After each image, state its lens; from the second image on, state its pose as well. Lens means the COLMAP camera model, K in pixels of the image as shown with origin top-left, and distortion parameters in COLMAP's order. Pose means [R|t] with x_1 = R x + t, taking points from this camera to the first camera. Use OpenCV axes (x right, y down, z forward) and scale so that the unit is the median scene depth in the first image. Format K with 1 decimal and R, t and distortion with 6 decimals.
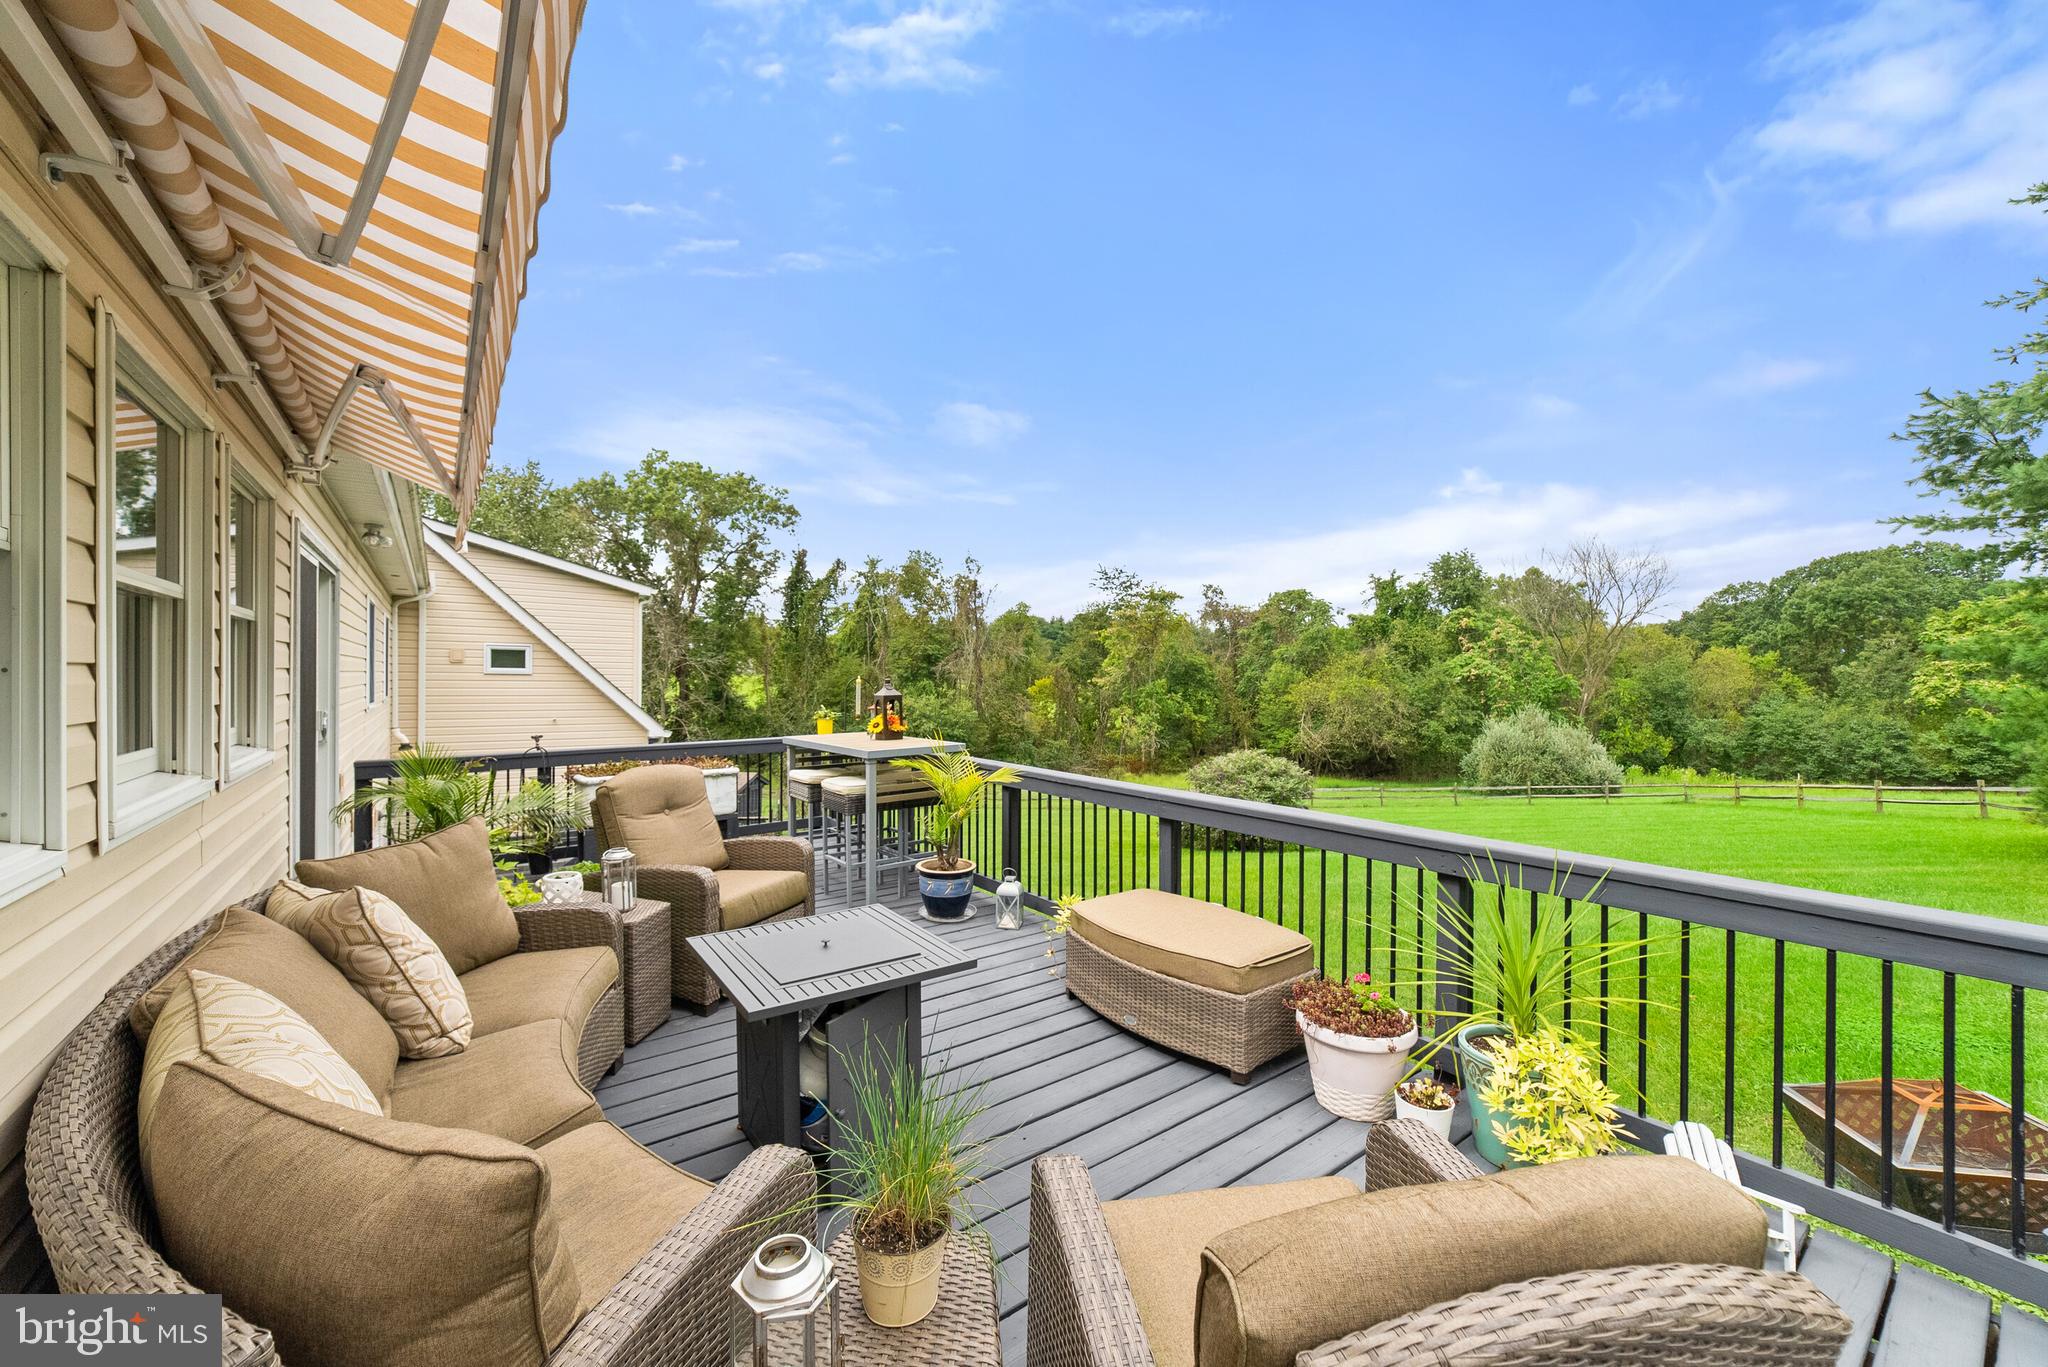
lens RADIAL K [[787.0, 0, 1020.6], [0, 787.0, 682.6], [0, 0, 1]] dist [-0.028186, 0.009212]
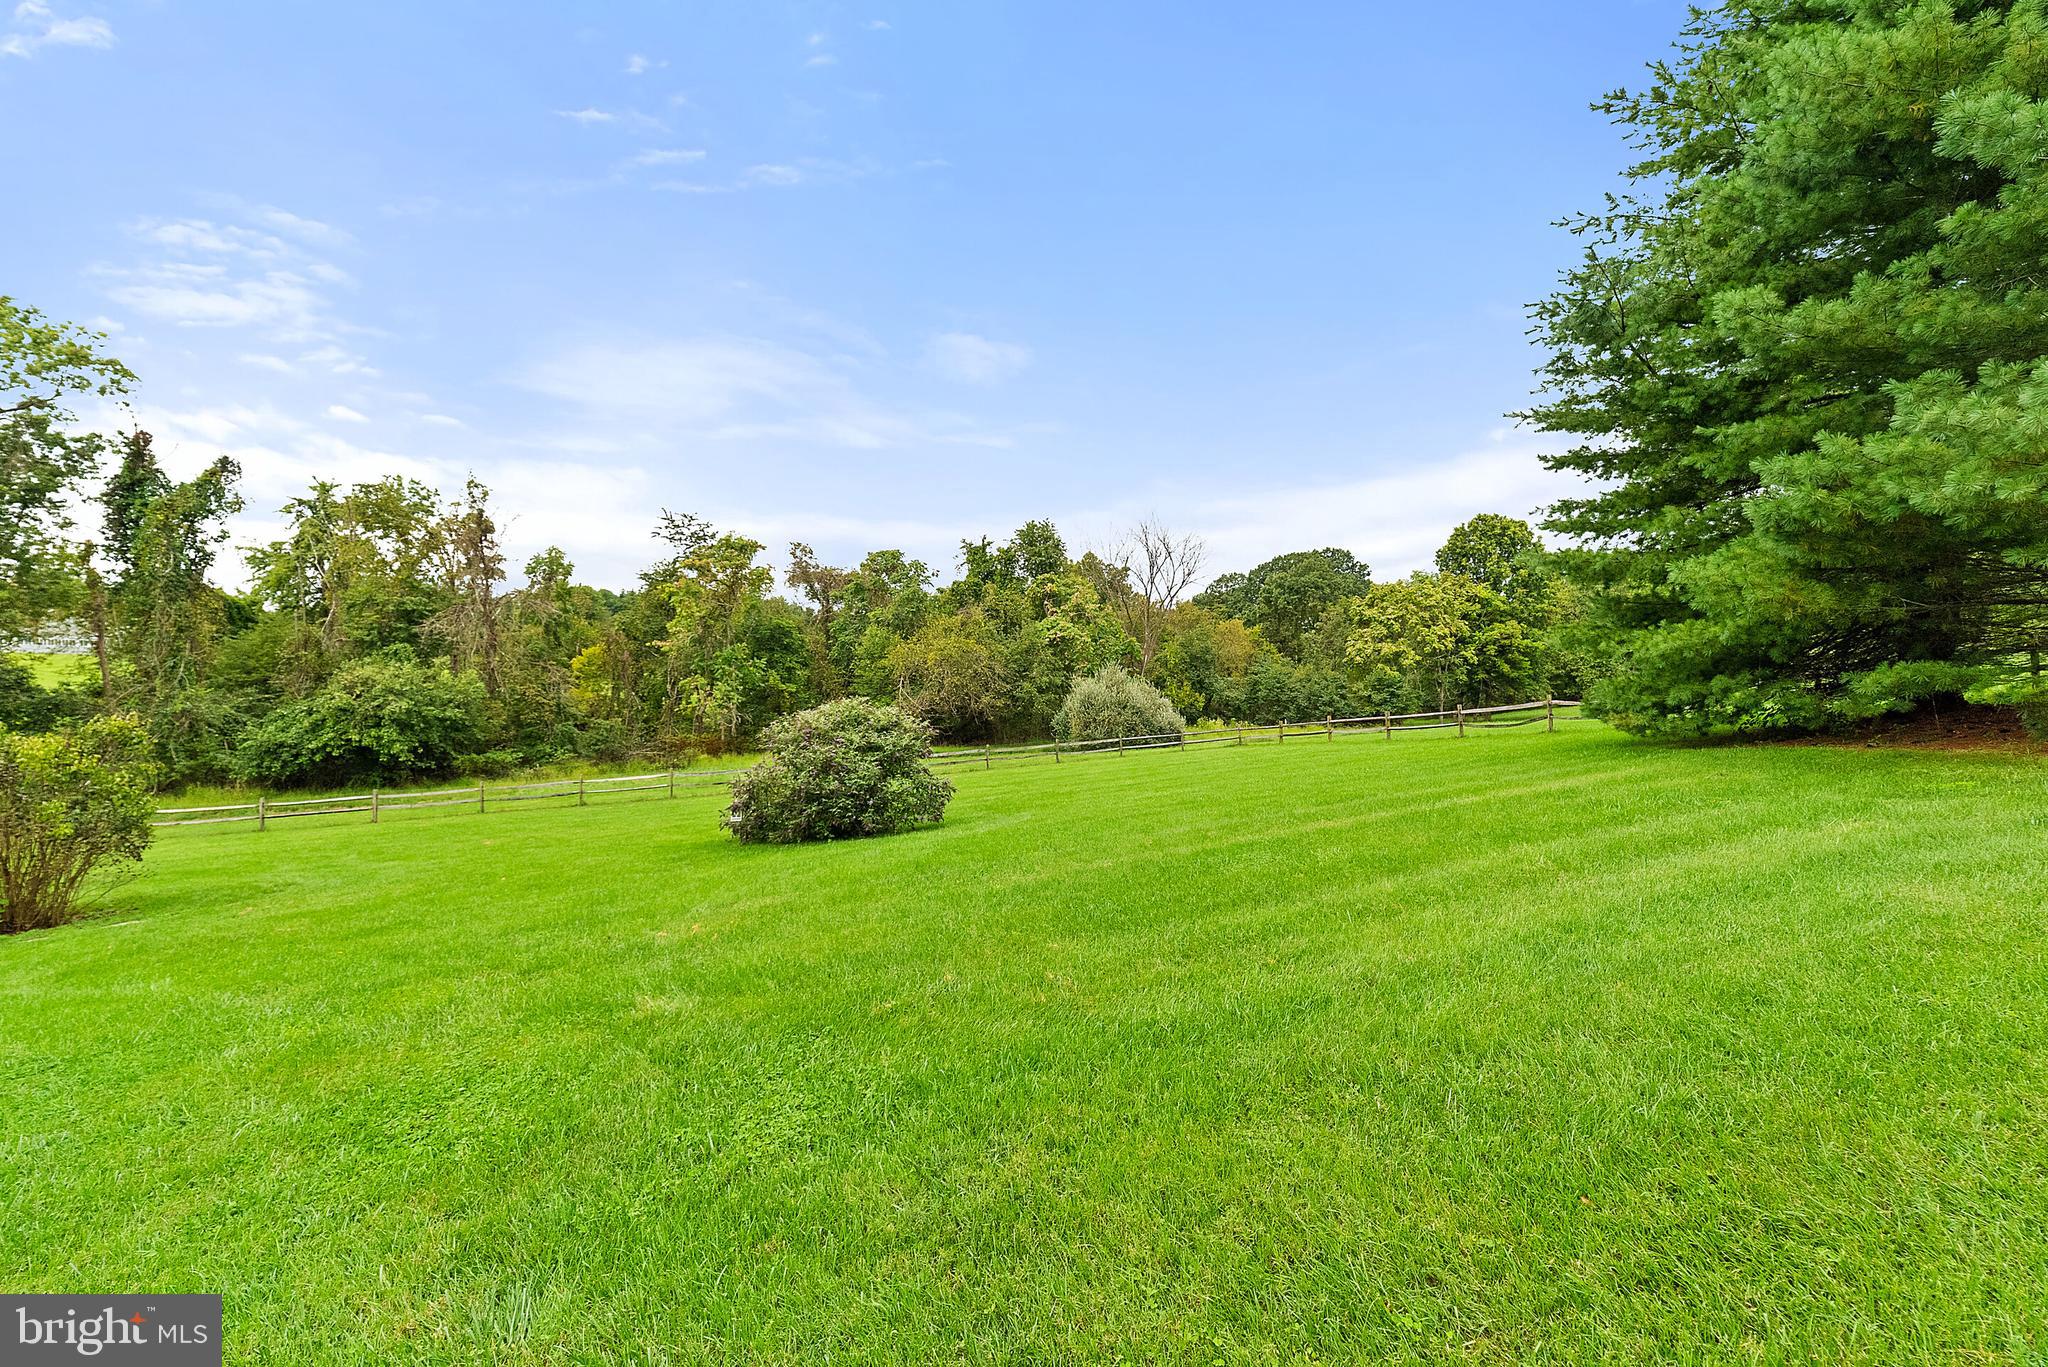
lens RADIAL K [[787.0, 0, 1020.6], [0, 787.0, 682.6], [0, 0, 1]] dist [-0.028186, 0.009212]
pose [[0.874133, -0.023769, 0.485104, 0.028934], [0.012269, 0.999564, 0.026868, 0.019447], [-0.485531, -0.017535, 0.874043, 0.105486]]
